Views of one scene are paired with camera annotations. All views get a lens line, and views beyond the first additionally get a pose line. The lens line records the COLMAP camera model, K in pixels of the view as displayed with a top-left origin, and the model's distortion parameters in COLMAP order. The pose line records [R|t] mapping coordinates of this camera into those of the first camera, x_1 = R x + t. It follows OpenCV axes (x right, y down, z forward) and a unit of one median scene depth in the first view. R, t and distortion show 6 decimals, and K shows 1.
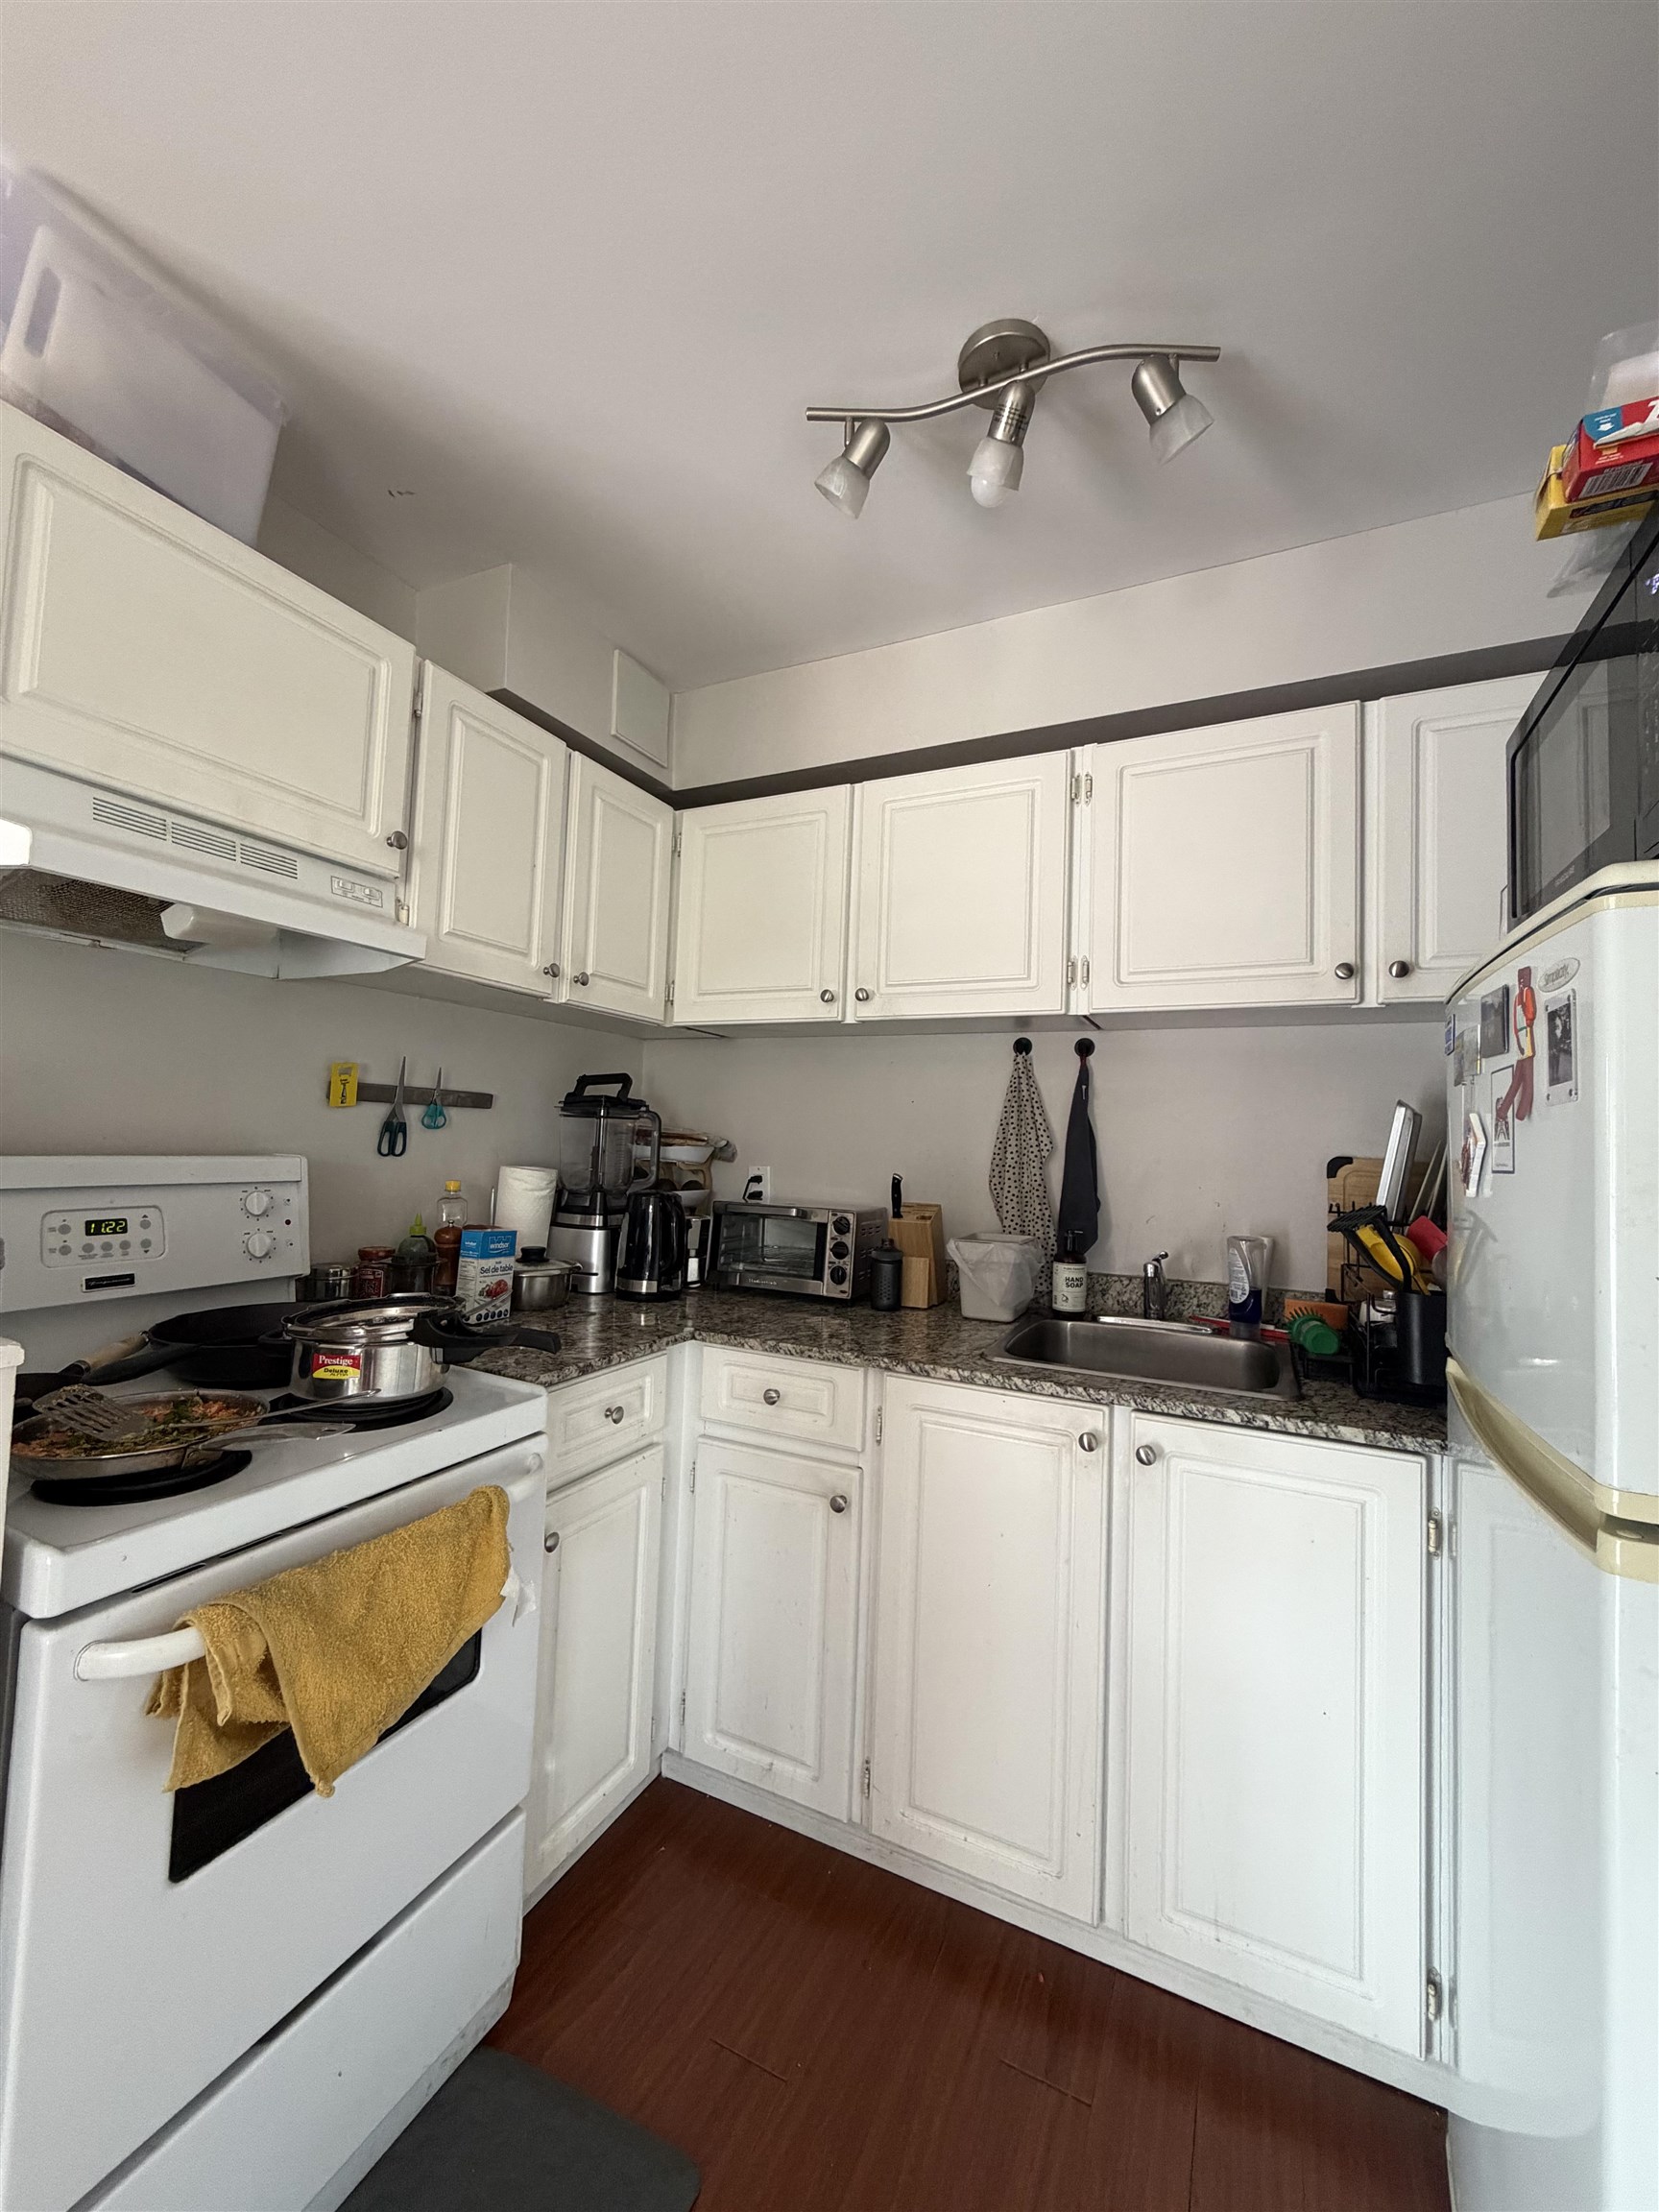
lens RADIAL K [[879.6, 0, 832.1], [0, 879.6, 1103.0], [0, 0, 1]] dist [0.001491, 0.001283]
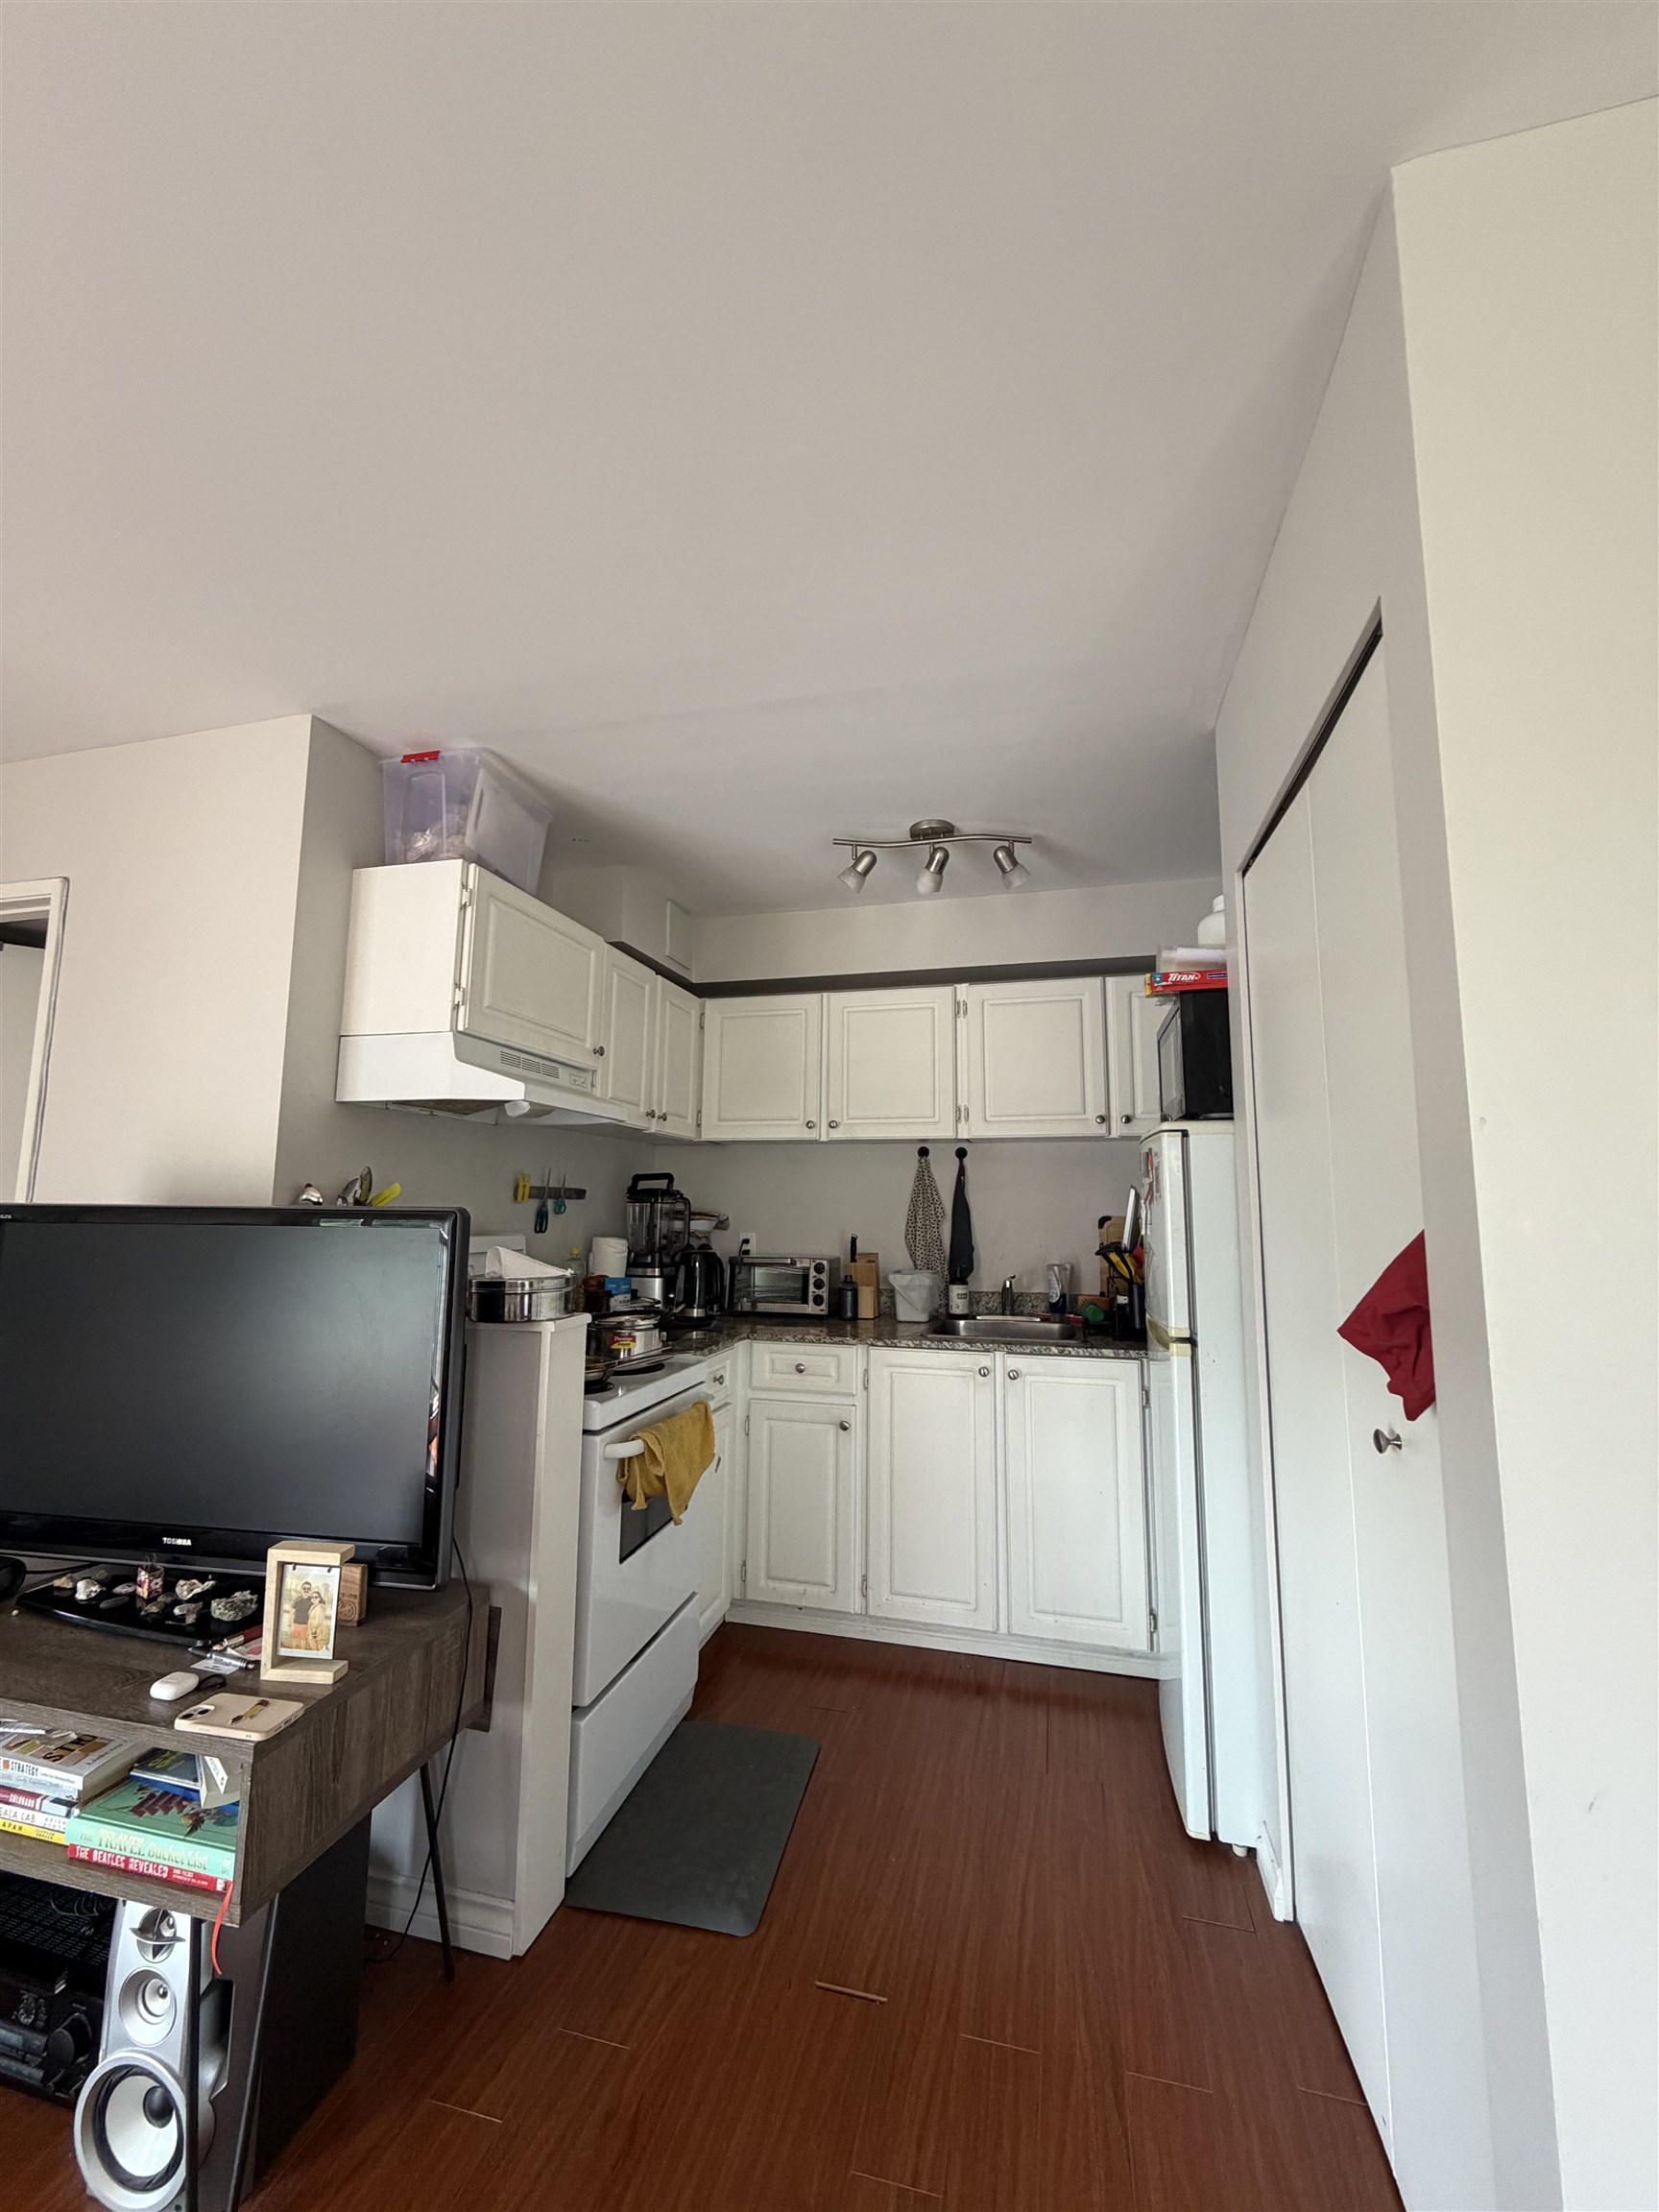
lens RADIAL K [[879.6, 0, 831.9], [0, 879.6, 1100.6], [0, 0, 1]] dist [0.001491, 0.001283]
pose [[0.980880, -0.001896, 0.194602, -0.314872], [0.016264, 0.997253, -0.072262, -0.054153], [-0.193930, 0.074045, 0.978217, -0.661769]]
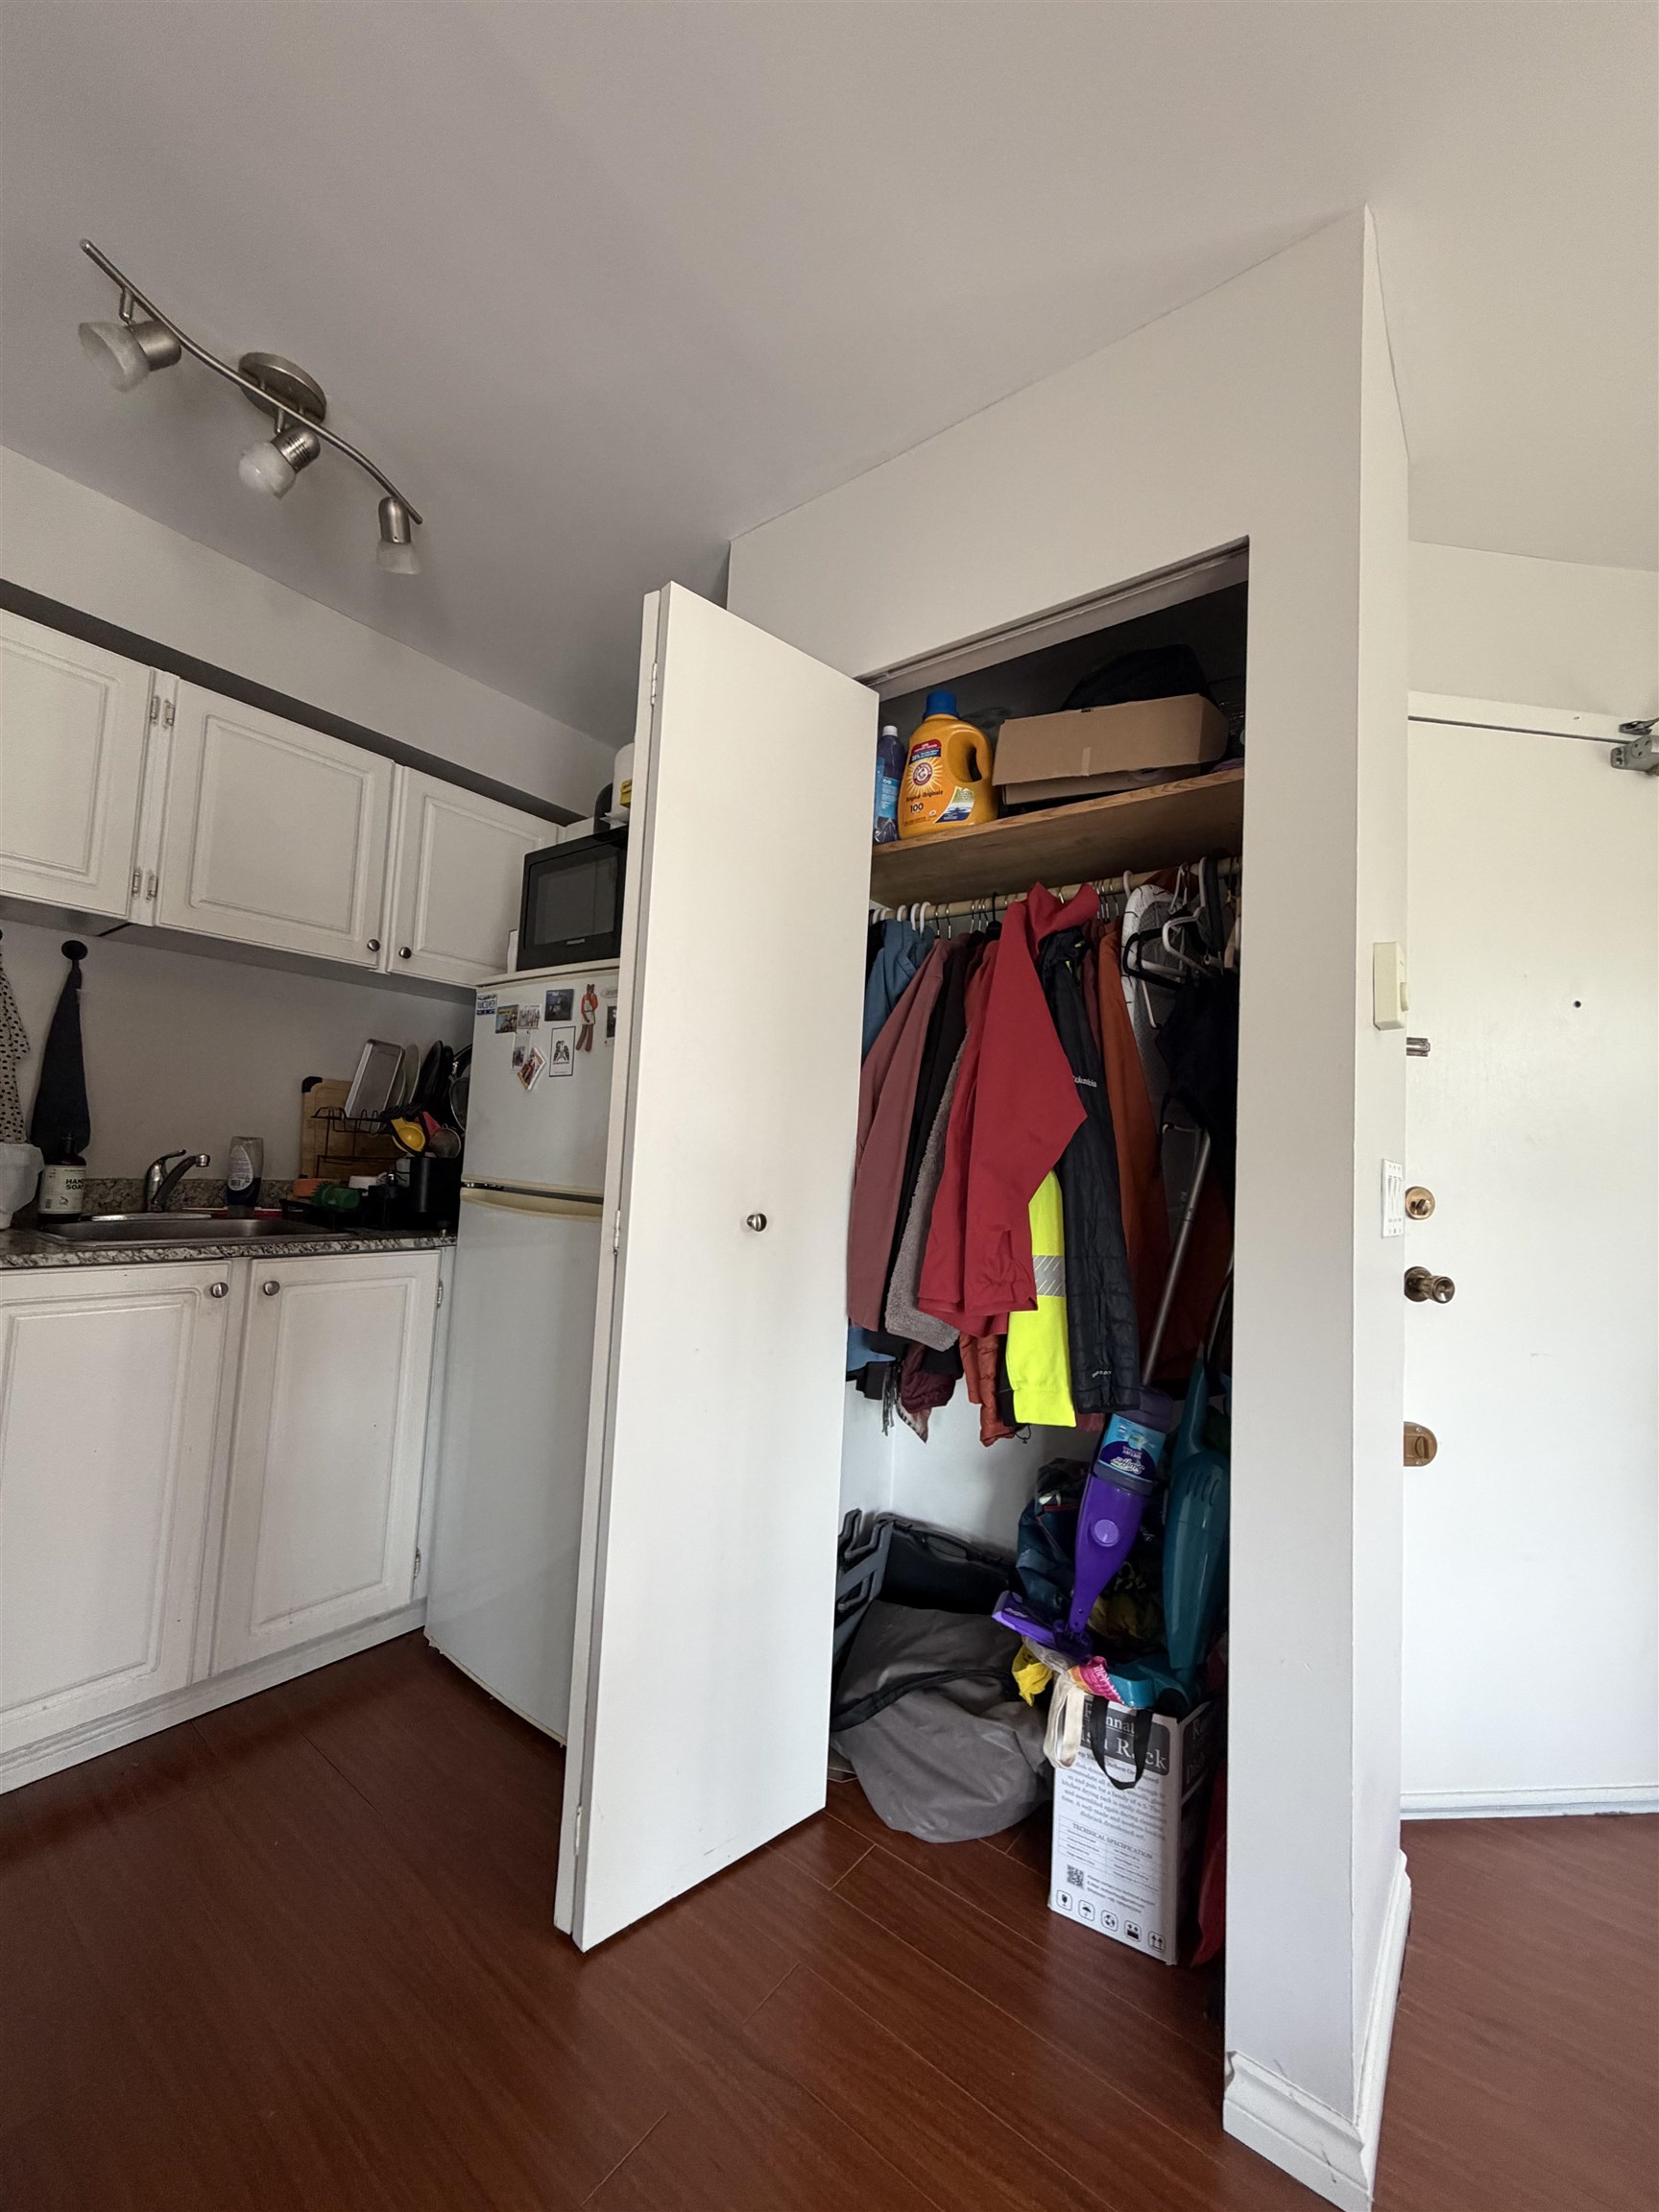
lens RADIAL K [[879.6, 0, 828.5], [0, 879.6, 1100.8], [0, 0, 1]] dist [0.001491, 0.001283]
pose [[0.202483, 0.044188, 0.978288, -0.577000], [-0.086230, 0.995906, -0.027136, 0.067845], [-0.975482, -0.078863, 0.205464, -0.034315]]
